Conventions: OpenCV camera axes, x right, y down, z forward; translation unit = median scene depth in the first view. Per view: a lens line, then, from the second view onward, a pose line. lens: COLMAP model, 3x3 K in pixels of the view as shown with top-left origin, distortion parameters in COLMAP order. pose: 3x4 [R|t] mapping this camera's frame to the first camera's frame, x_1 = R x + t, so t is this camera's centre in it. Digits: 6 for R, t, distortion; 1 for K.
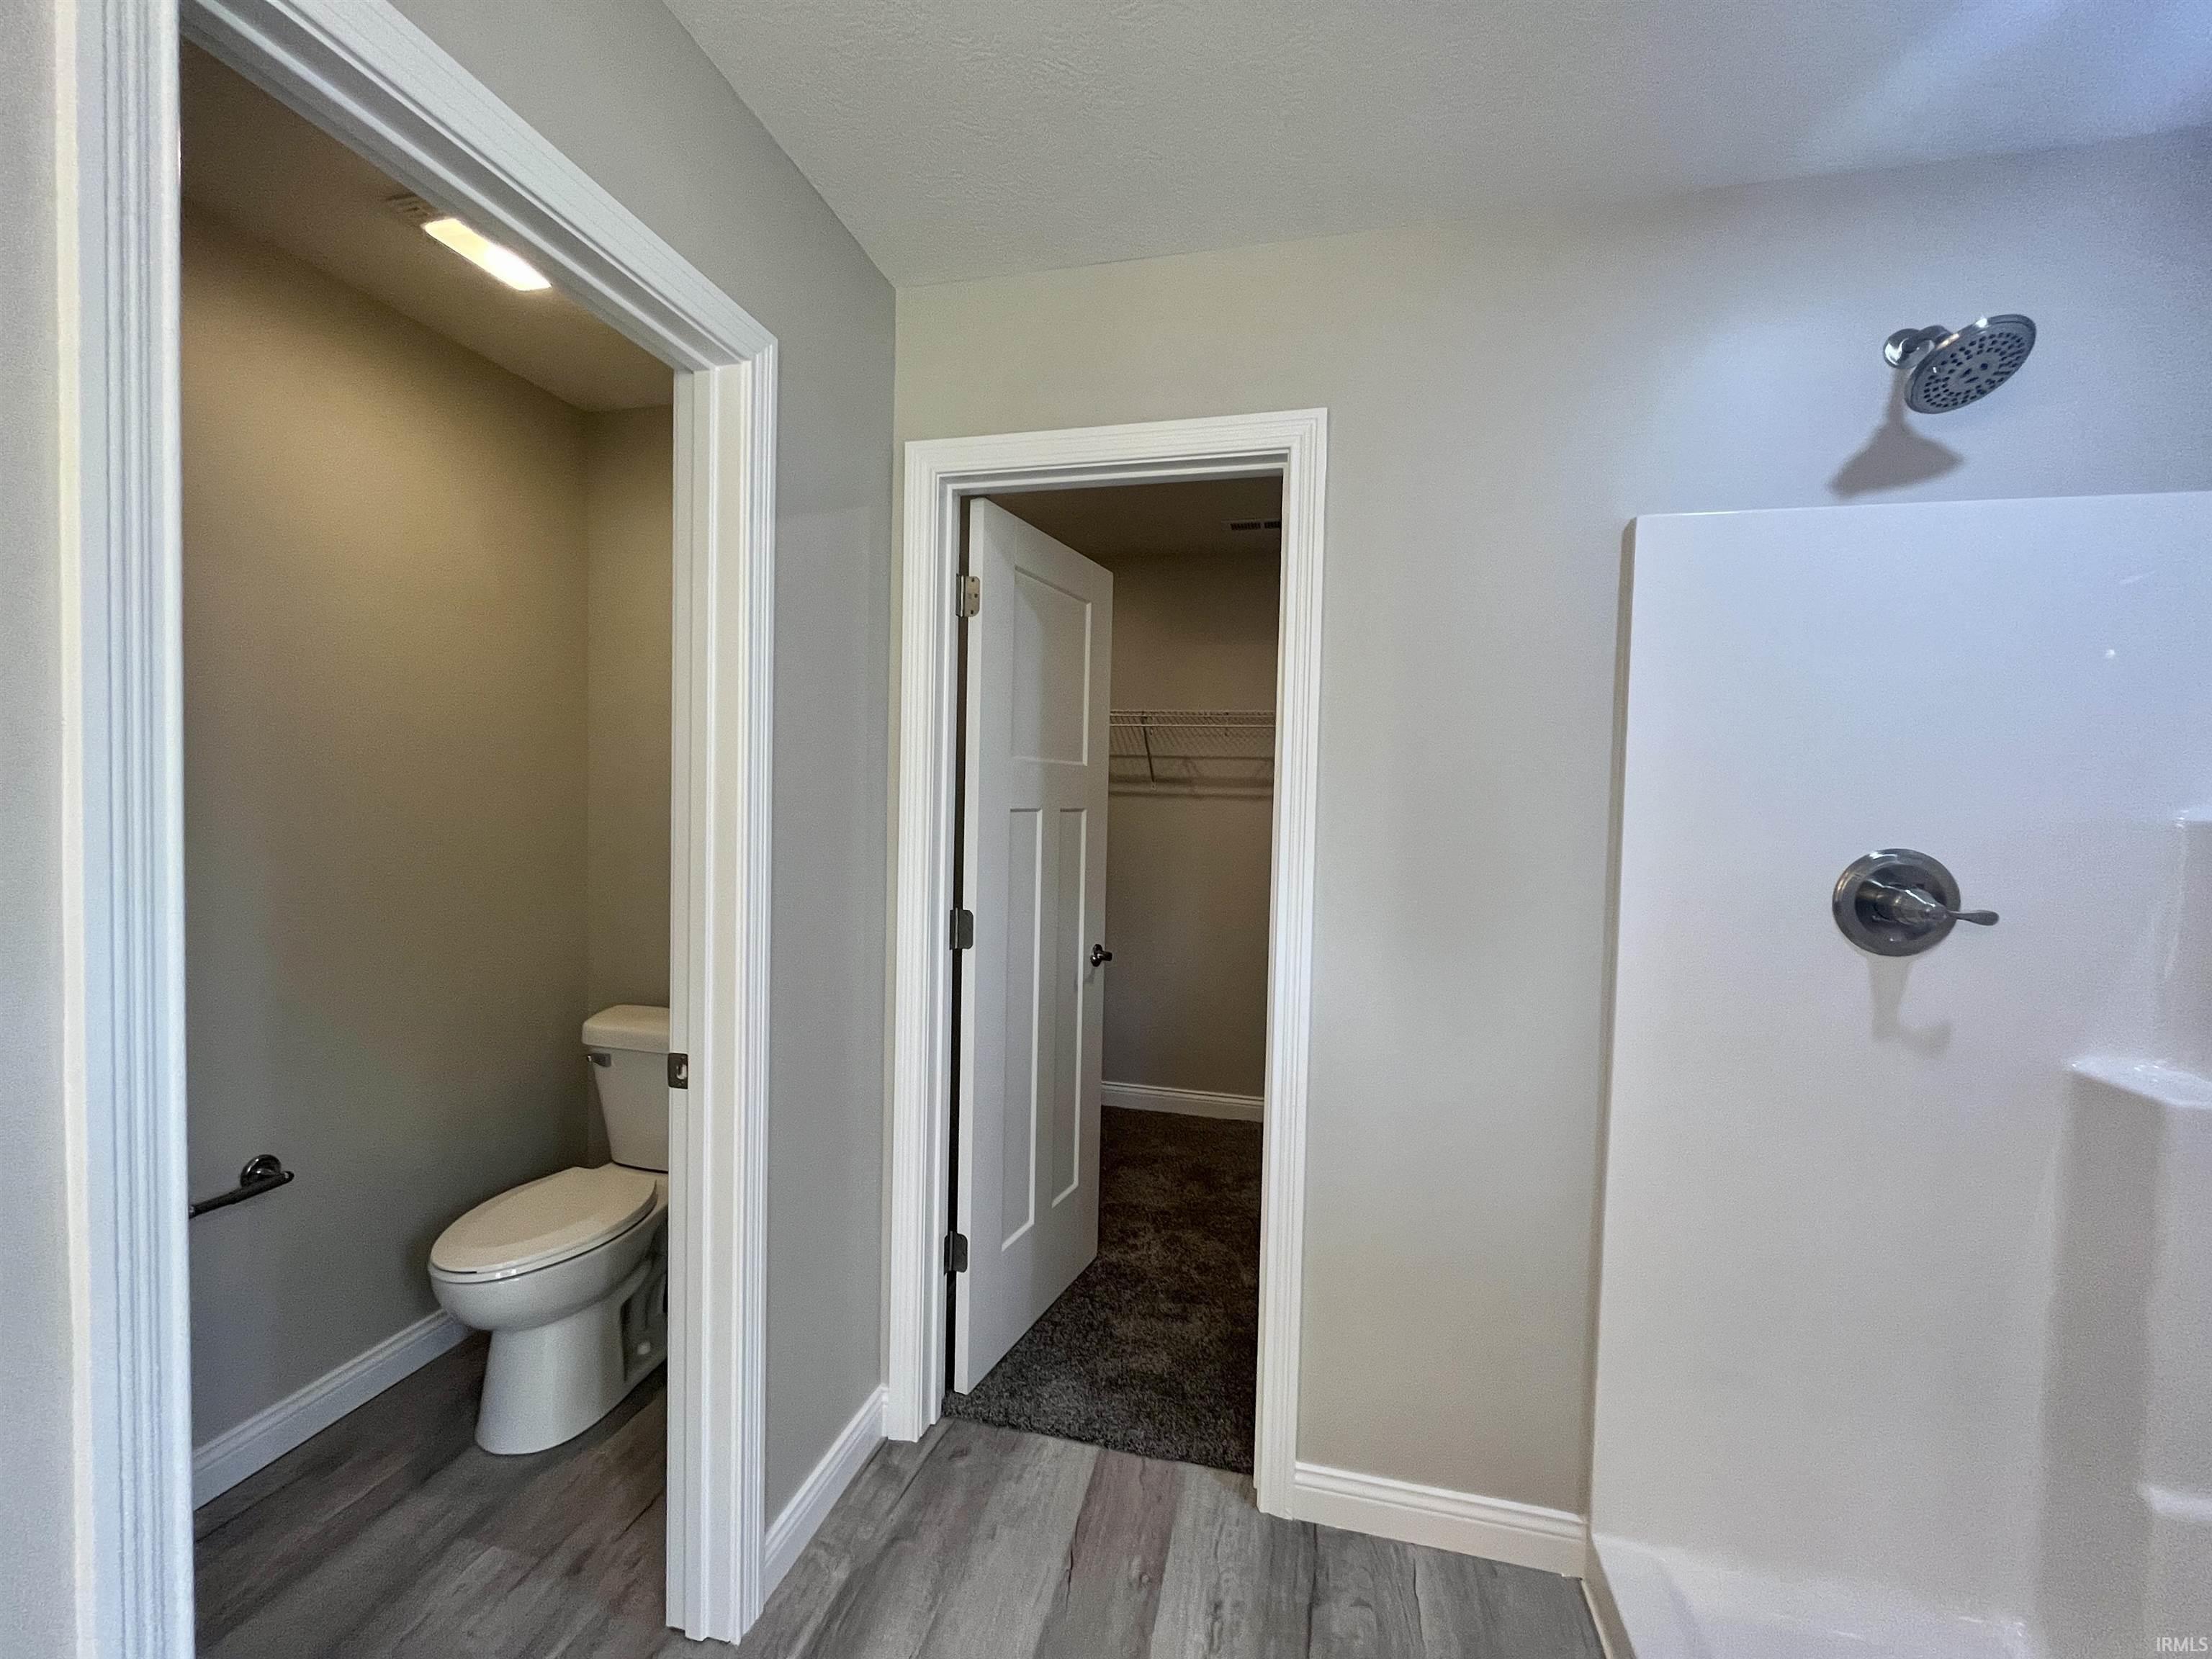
lens RADIAL K [[887.2, 0, 1104.7], [0, 887.2, 816.4], [0, 0, 1]] dist [-0.002076, -0.000270]
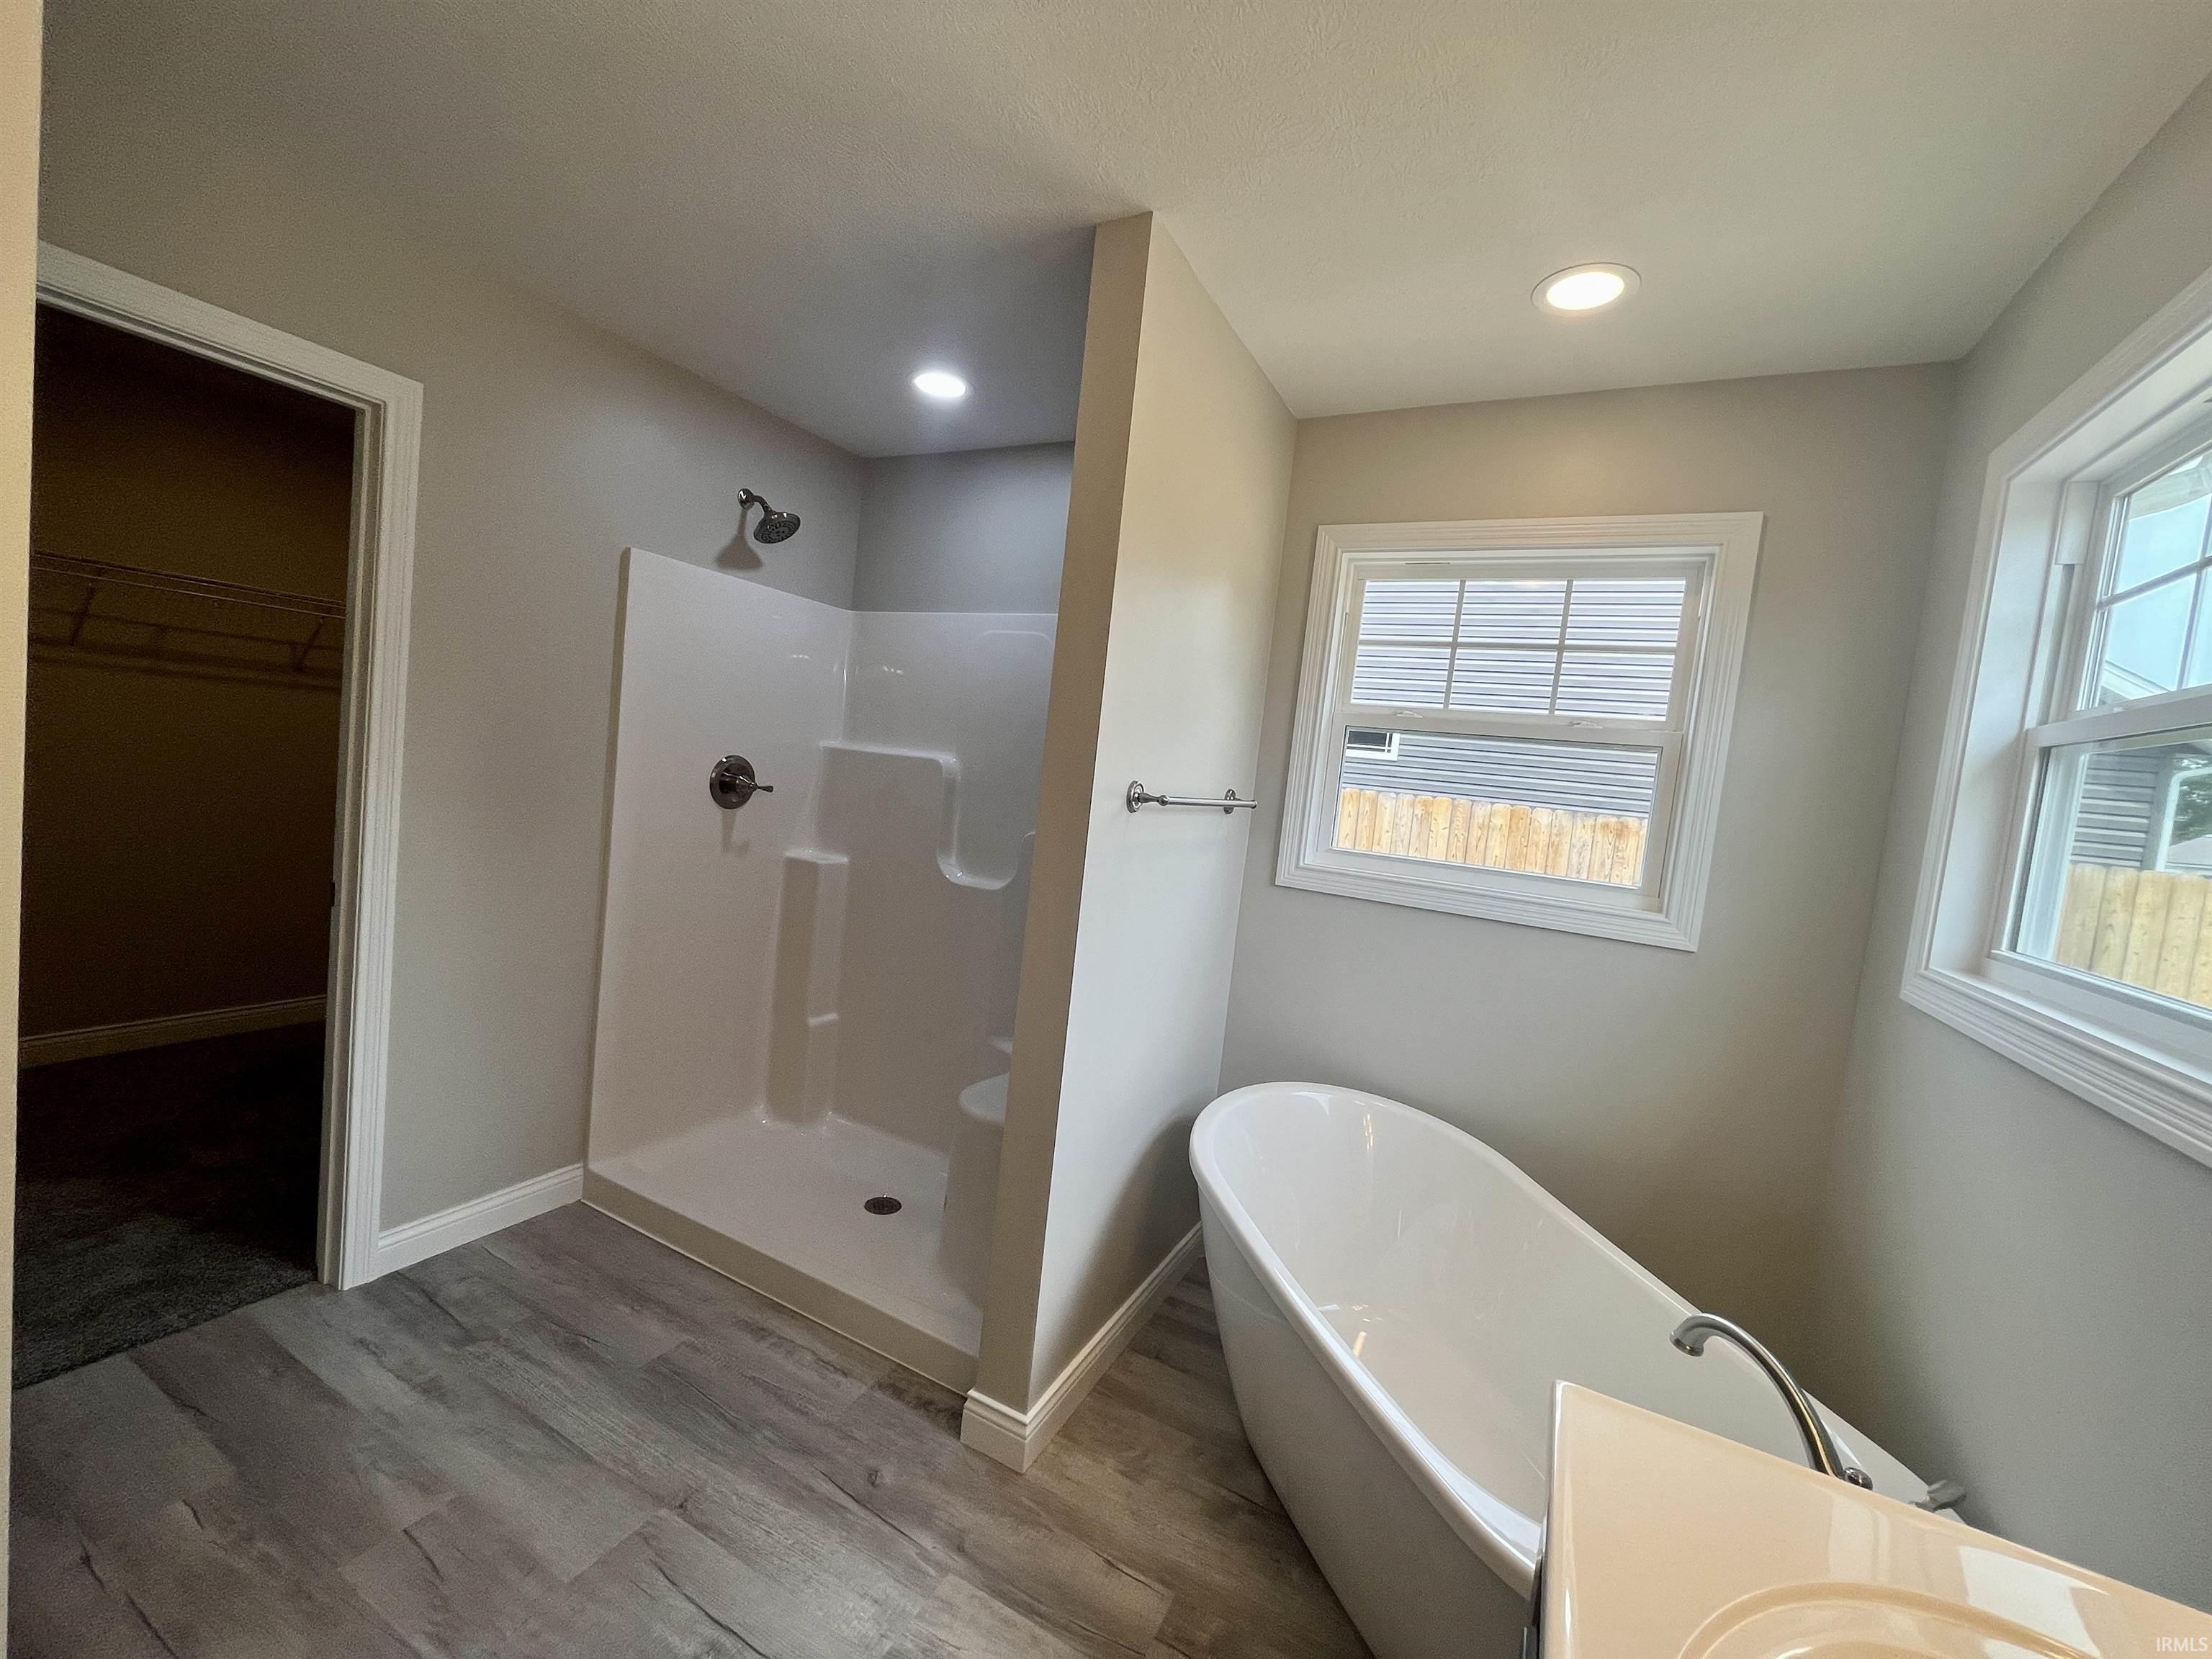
lens RADIAL K [[887.2, 0, 1103.1], [0, 887.2, 829.5], [0, 0, 1]] dist [-0.002076, -0.000270]
pose [[0.231618, -0.059596, 0.970980, -0.851157], [-0.067625, 0.994721, 0.077184, -0.007153], [-0.970453, -0.083540, 0.226366, -0.269193]]
